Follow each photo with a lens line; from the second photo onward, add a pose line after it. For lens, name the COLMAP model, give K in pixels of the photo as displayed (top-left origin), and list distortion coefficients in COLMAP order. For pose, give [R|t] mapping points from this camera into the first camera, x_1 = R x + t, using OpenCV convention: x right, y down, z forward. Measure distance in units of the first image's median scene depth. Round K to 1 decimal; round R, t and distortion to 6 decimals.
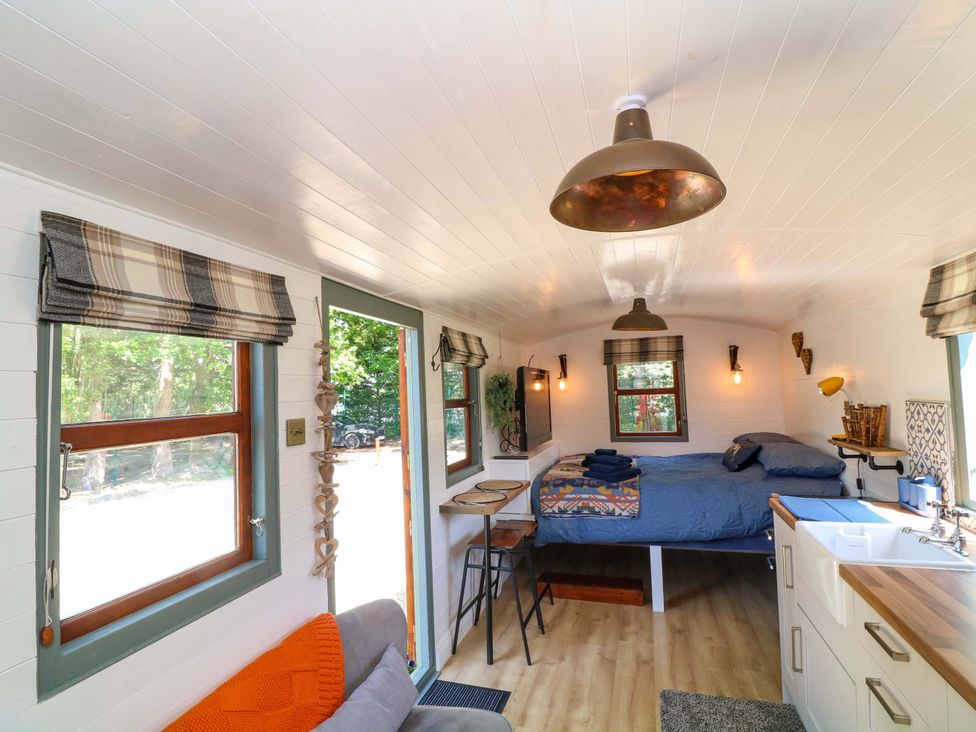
lens RADIAL K [[519.4, 0, 485.1], [0, 519.4, 361.1], [0, 0, 1]] dist [0.001518, -0.014964]
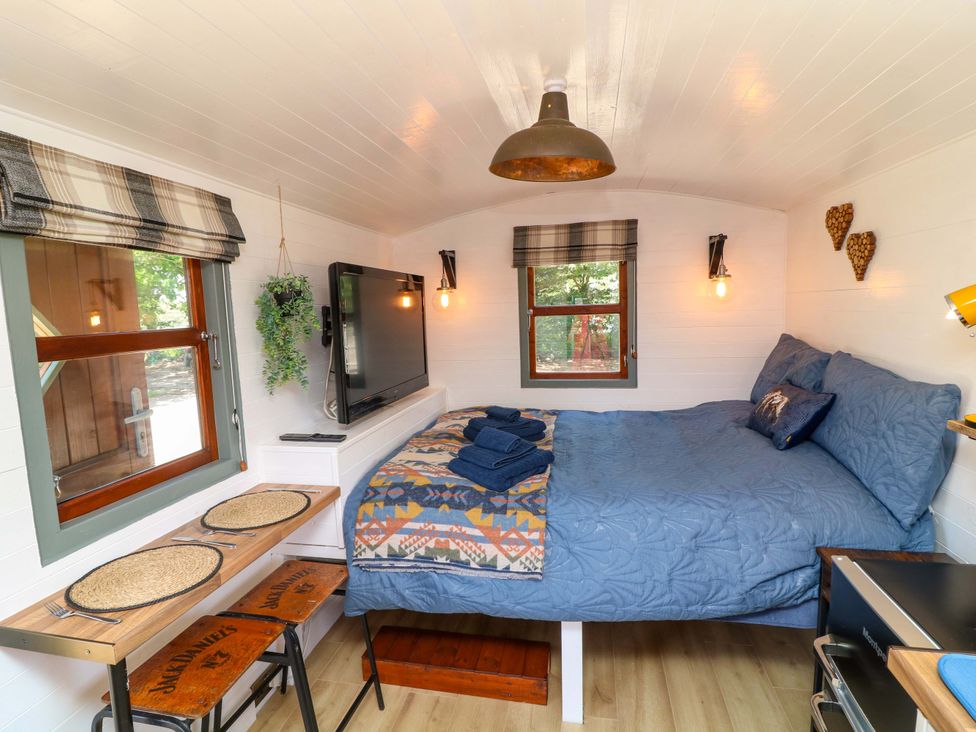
lens RADIAL K [[491.8, 0, 481.1], [0, 491.8, 360.9], [0, 0, 1]] dist [-0.048531, -0.002140]
pose [[0.995445, -0.011564, 0.094637, 0.163070], [-0.004117, 0.986478, 0.163842, 0.026621], [-0.095252, -0.163485, 0.981937, 0.494062]]
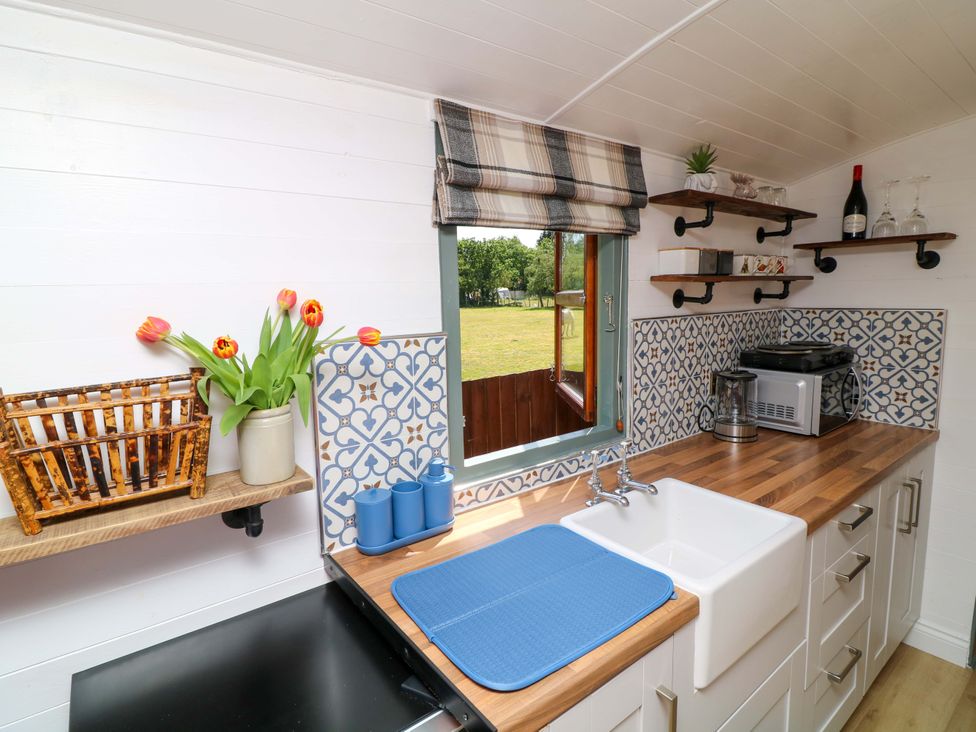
lens RADIAL K [[508.9, 0, 487.0], [0, 508.9, 359.7], [0, 0, 1]] dist [0.000023, -0.013552]
pose [[-0.801916, -0.027257, 0.596815, 0.247517], [0.014682, 0.997758, 0.065295, 0.037334], [-0.597256, 0.061124, -0.799718, 0.740198]]
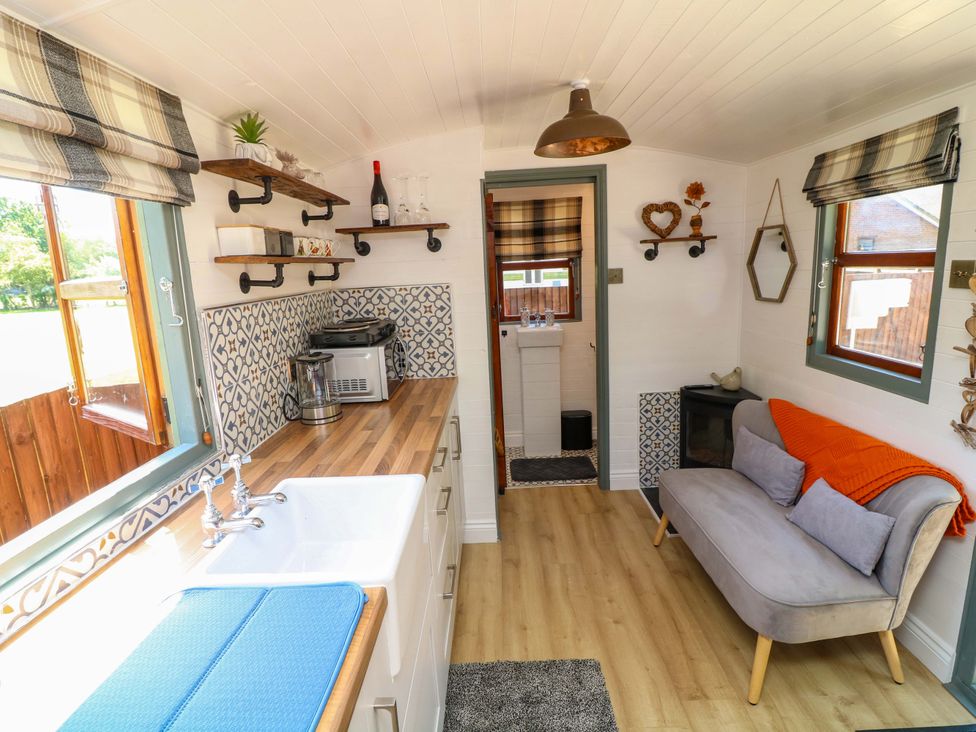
lens RADIAL K [[508.9, 0, 485.7], [0, 508.9, 357.3], [0, 0, 1]] dist [0.000023, -0.013552]
pose [[-0.960575, 0.124716, -0.248478, 0.296690], [0.093174, 0.986464, 0.134932, 0.037004], [0.261943, 0.106460, -0.959193, 0.721957]]
